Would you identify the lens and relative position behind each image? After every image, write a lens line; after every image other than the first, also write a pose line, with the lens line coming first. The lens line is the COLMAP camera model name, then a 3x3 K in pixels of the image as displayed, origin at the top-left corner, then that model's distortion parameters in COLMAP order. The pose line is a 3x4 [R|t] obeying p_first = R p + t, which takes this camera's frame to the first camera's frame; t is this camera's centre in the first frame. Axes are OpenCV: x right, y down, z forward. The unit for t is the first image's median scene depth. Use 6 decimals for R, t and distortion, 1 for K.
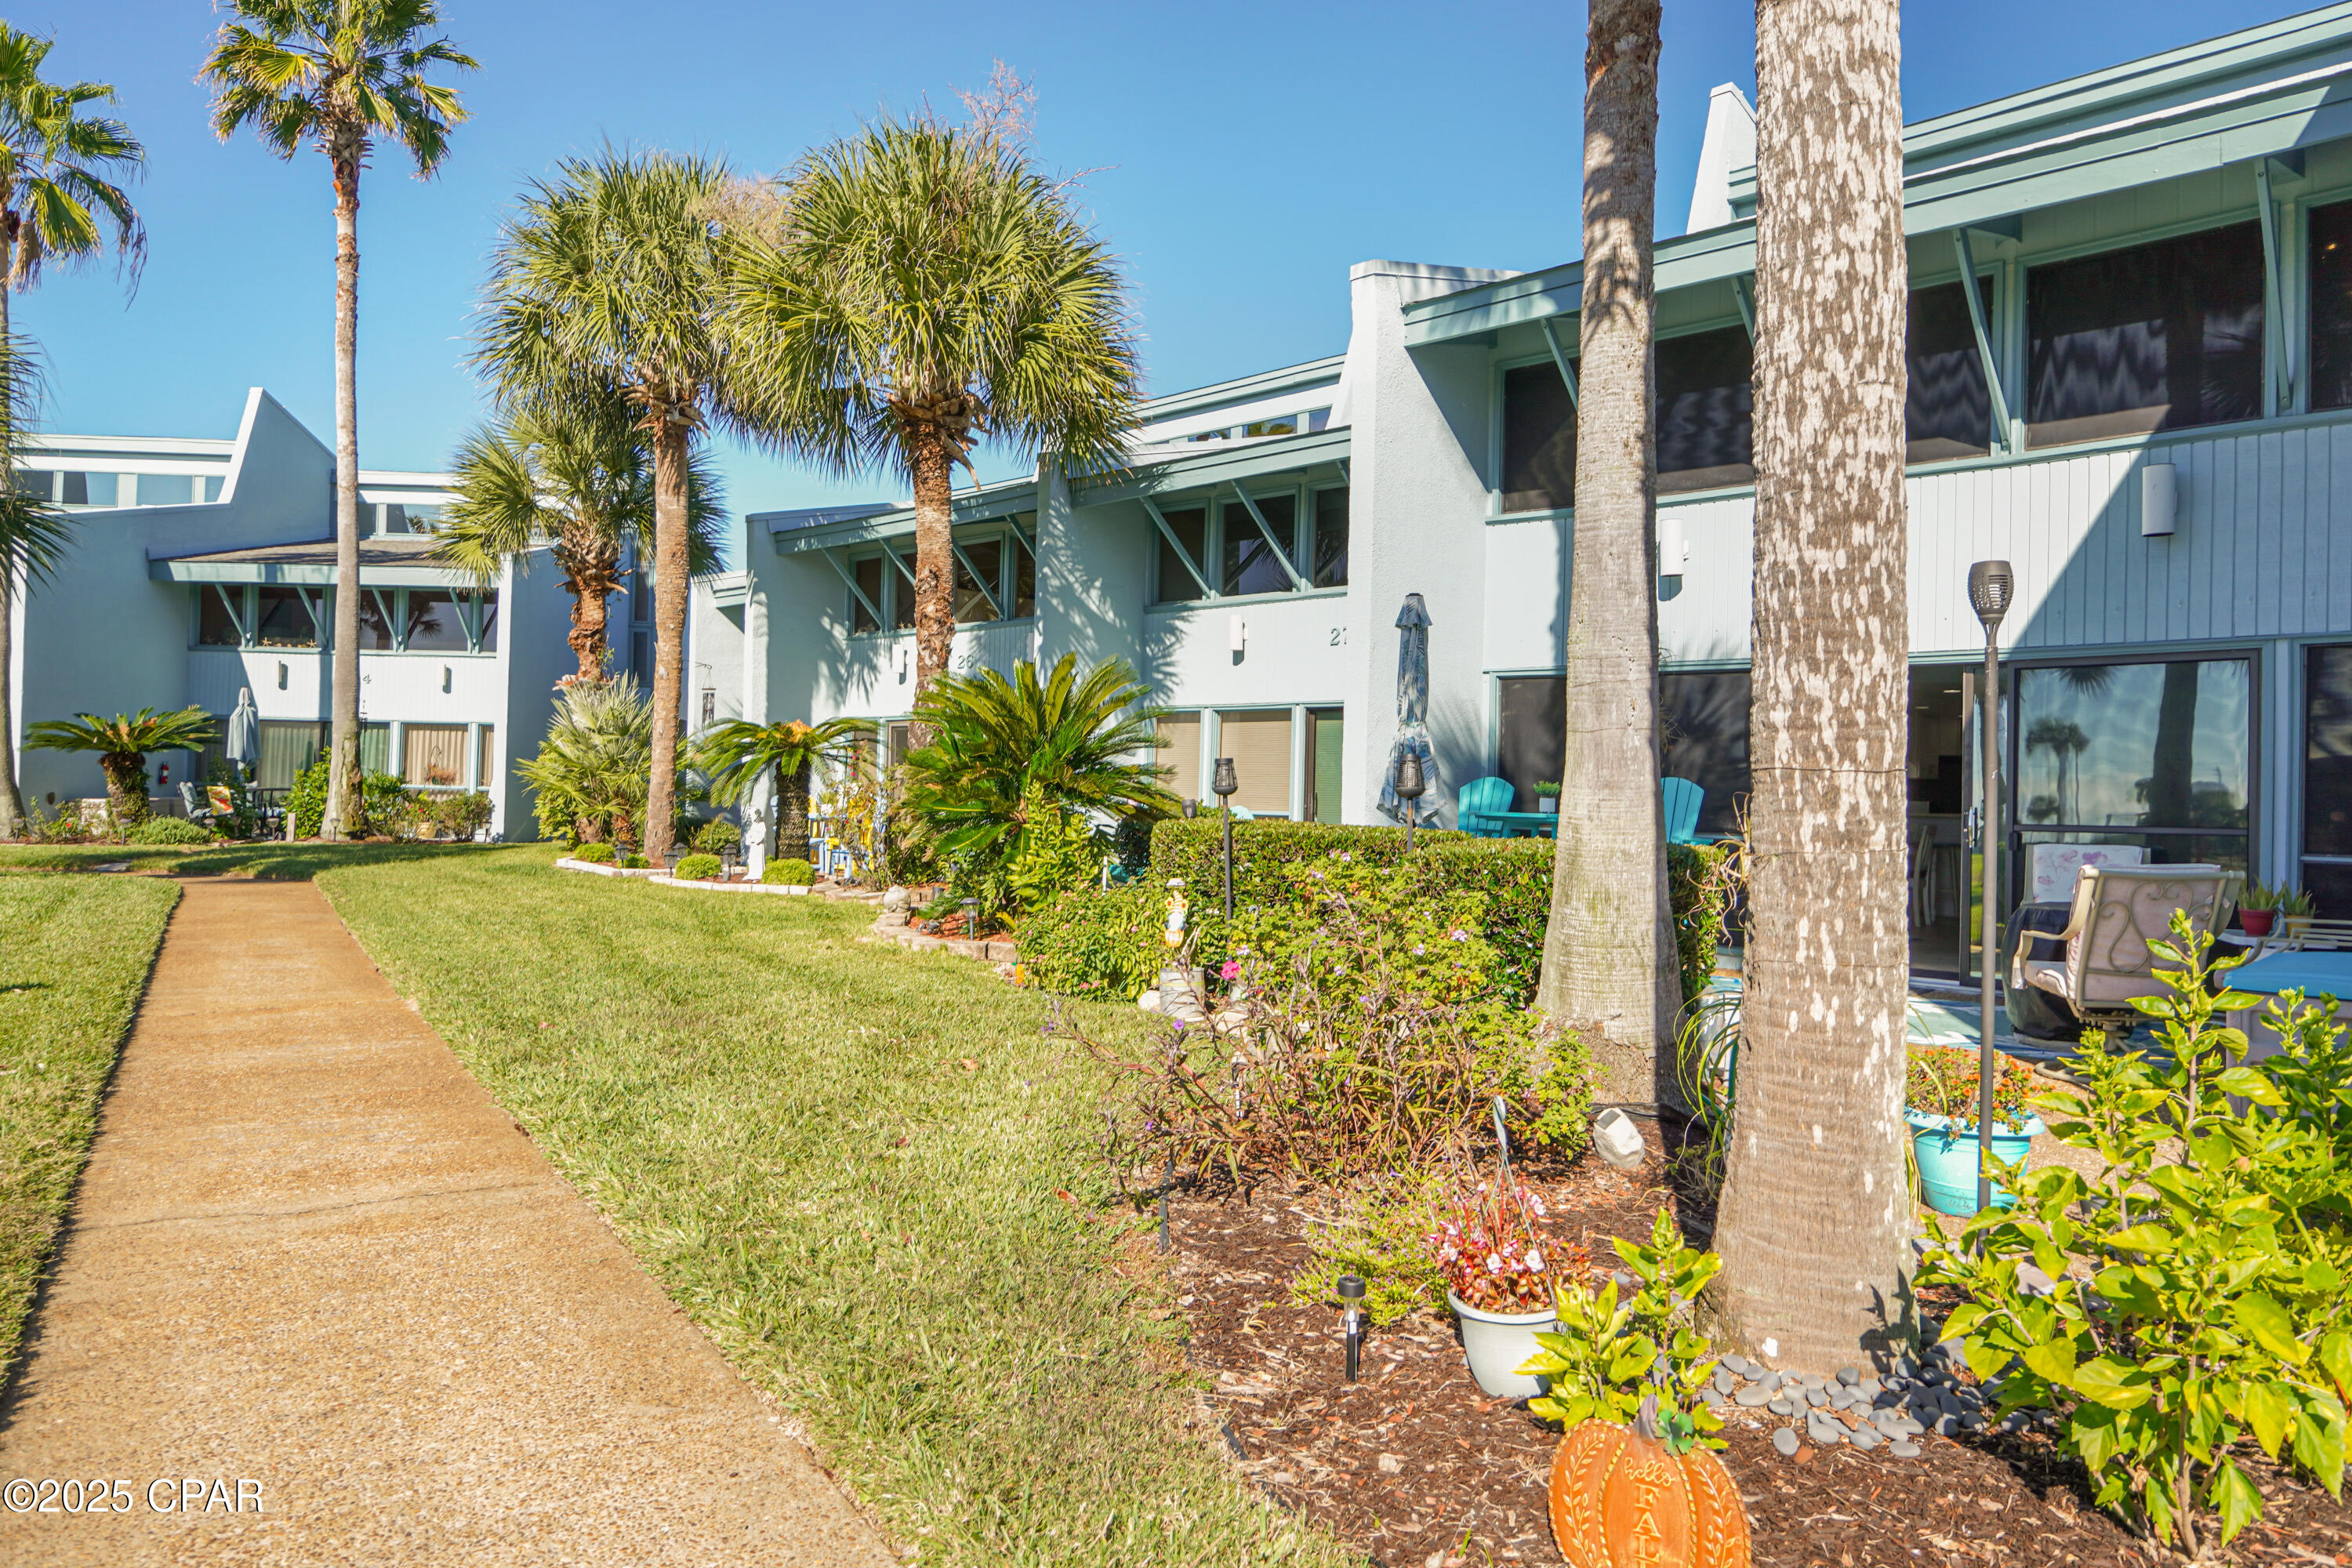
lens RADIAL K [[1456.6, 0, 1186.3], [0, 1456.6, 778.5], [0, 0, 1]] dist [-0.001521, 0.000815]
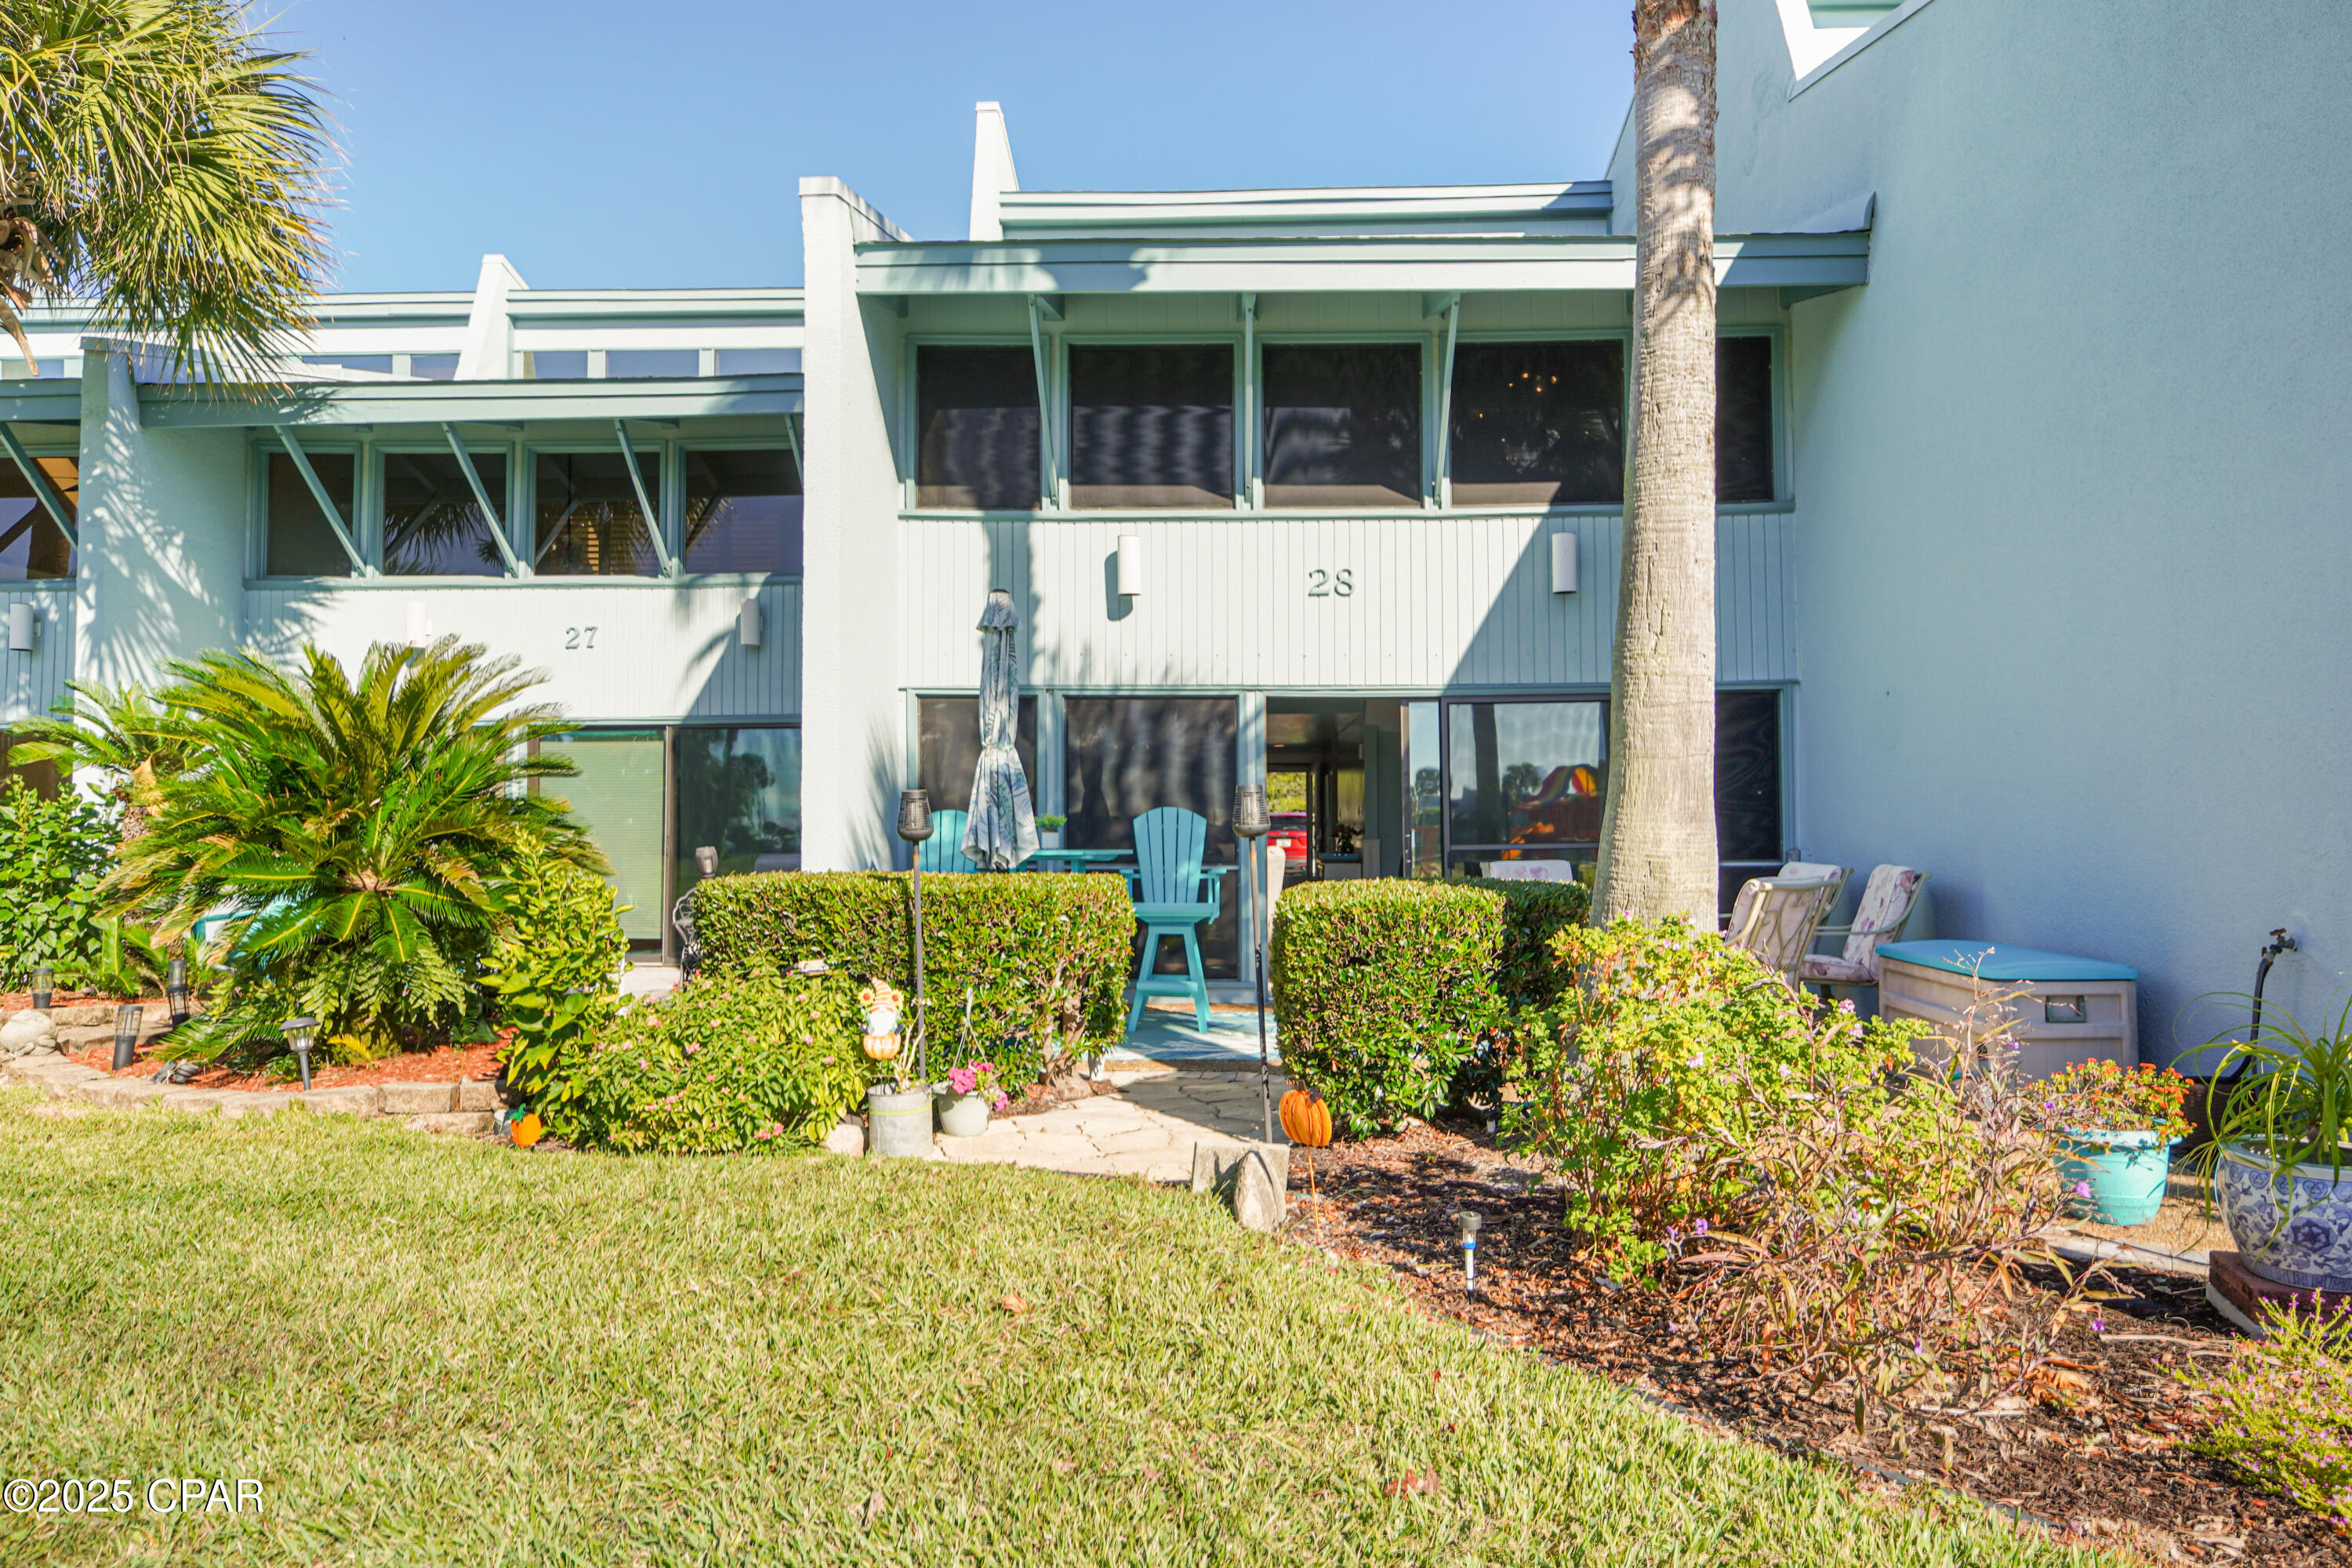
lens RADIAL K [[1451.6, 0, 1176.4], [0, 1451.6, 777.0], [0, 0, 1]] dist [0.001090, 0.002580]
pose [[0.748367, -0.001570, 0.663283, -0.245221], [0.014546, 0.999796, -0.014045, -0.005821], [-0.663125, 0.020159, 0.748237, 0.248328]]
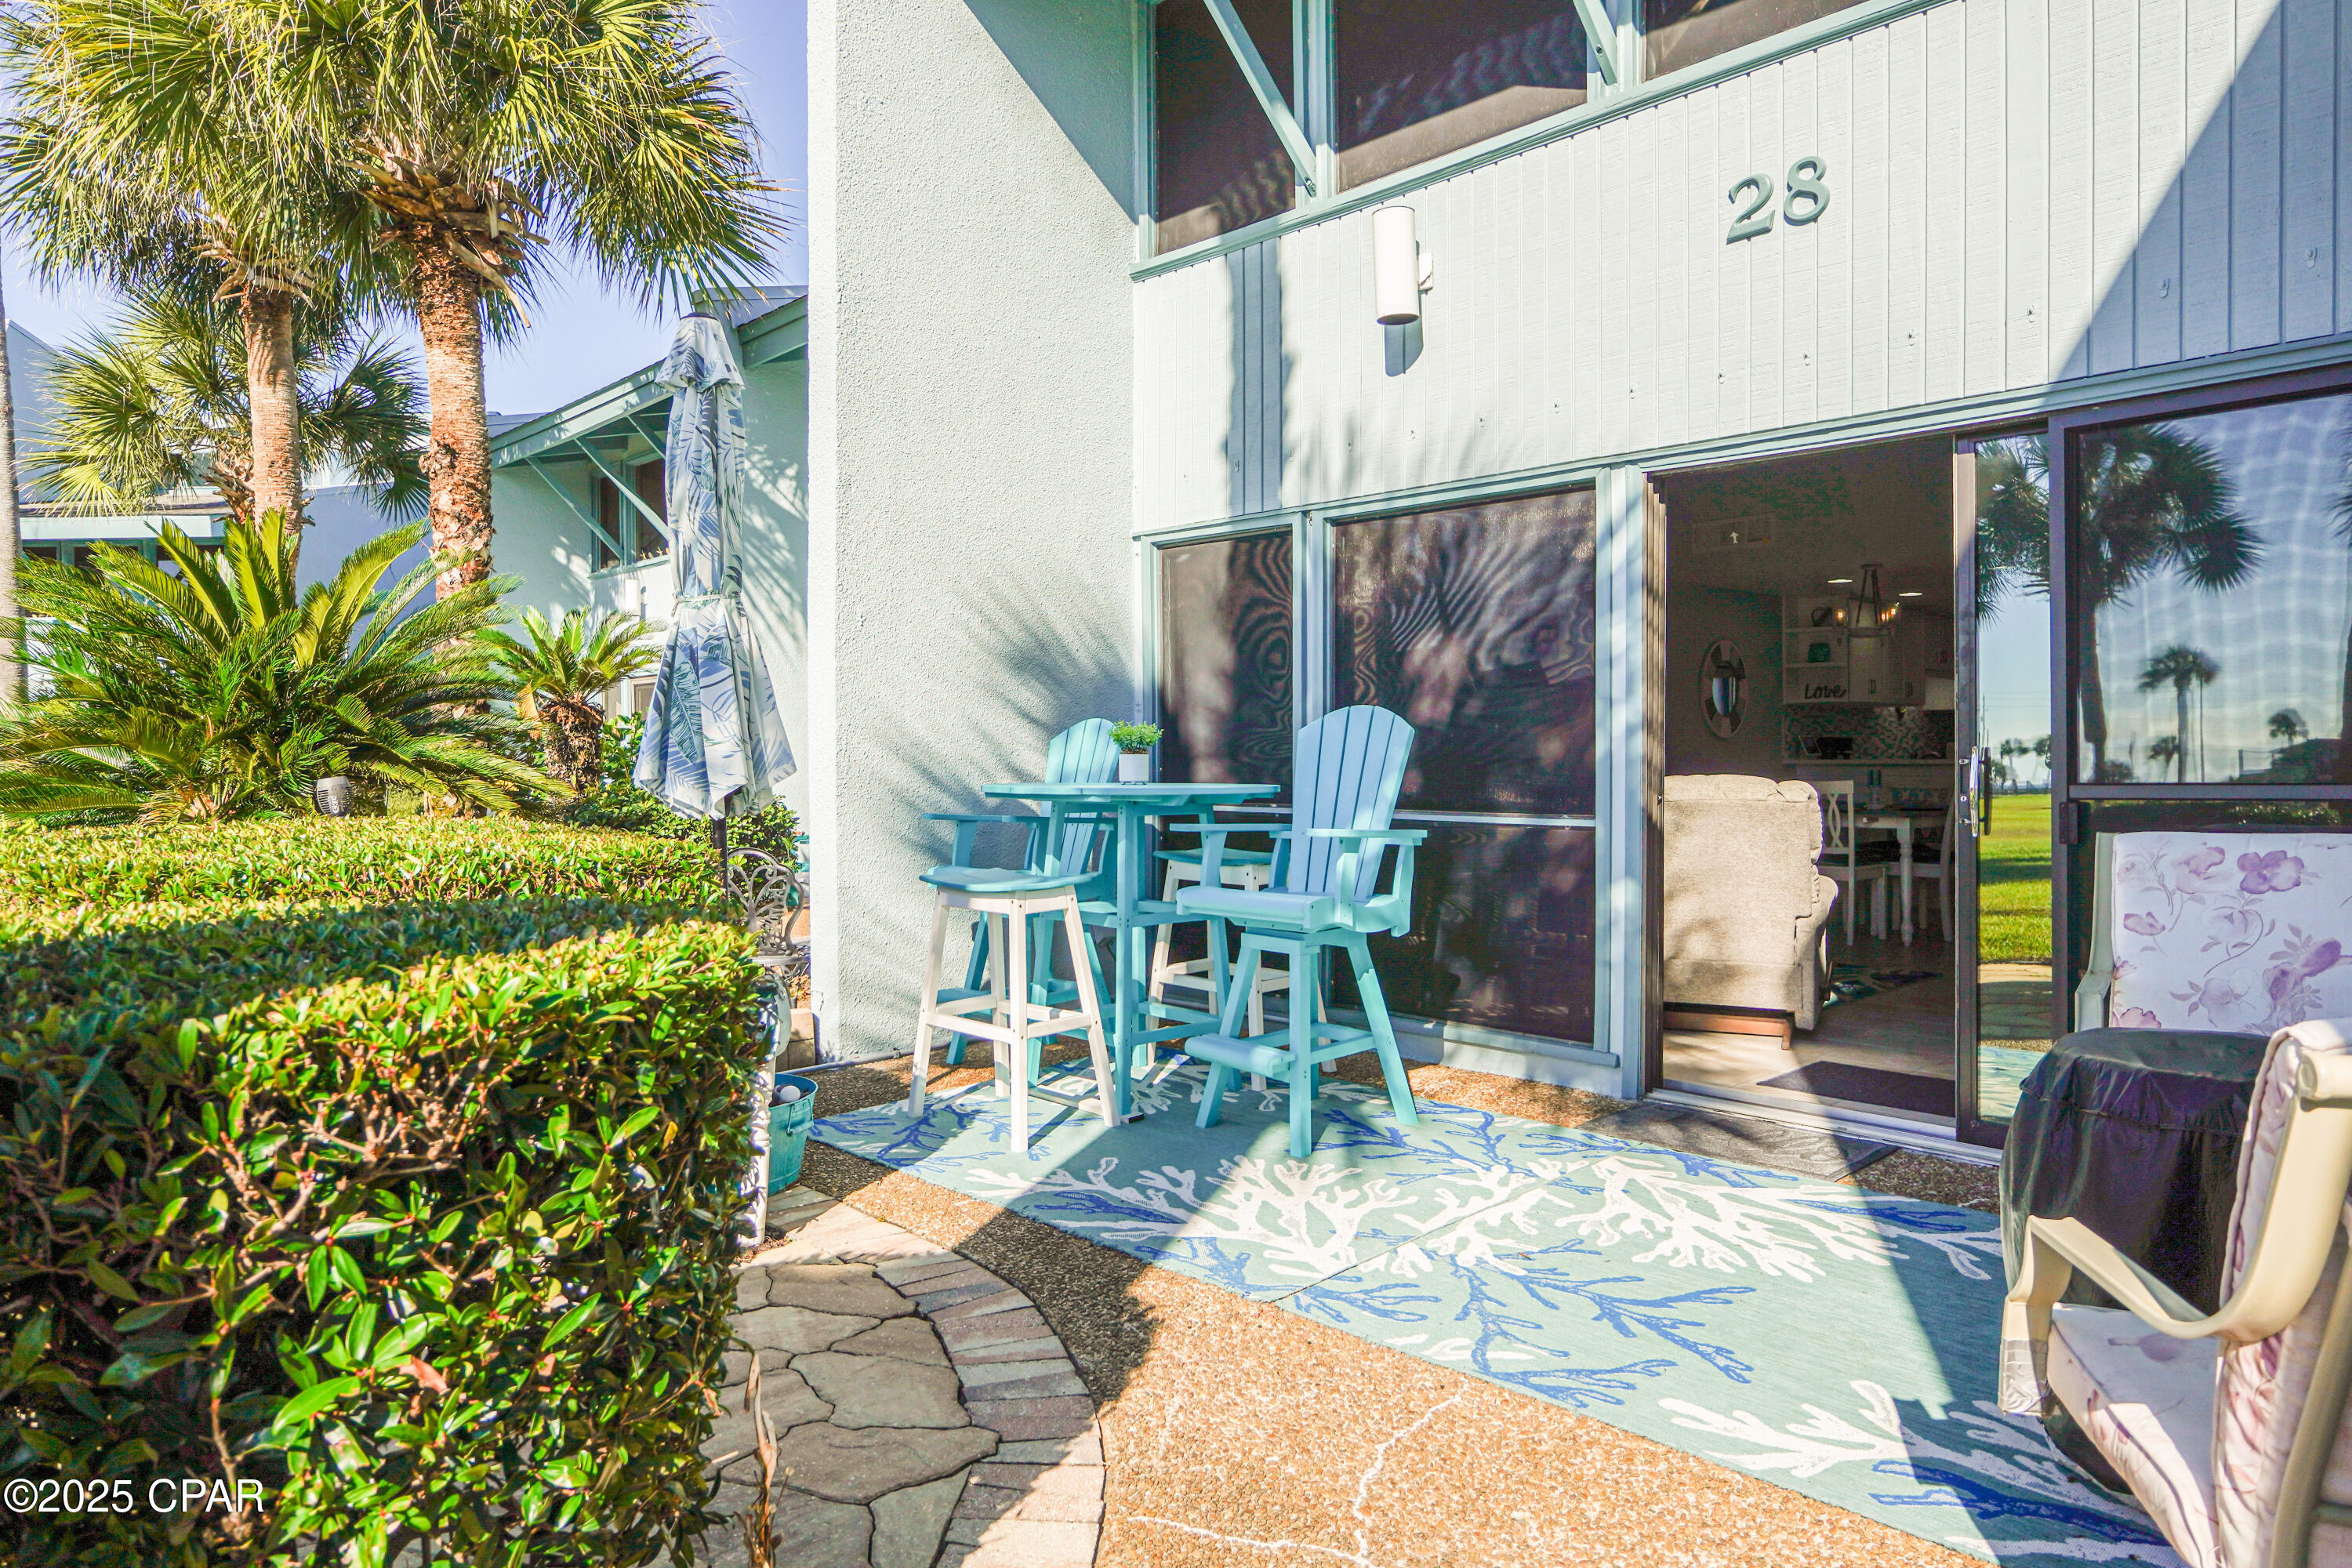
lens RADIAL K [[1465.7, 0, 1167.8], [0, 1465.7, 774.5], [0, 0, 1]] dist [-0.002233, 0.001038]
pose [[0.997188, -0.029049, -0.069087, 0.255583], [0.030722, 0.999257, 0.023273, 0.007725], [0.068359, -0.025330, 0.997339, 0.423130]]
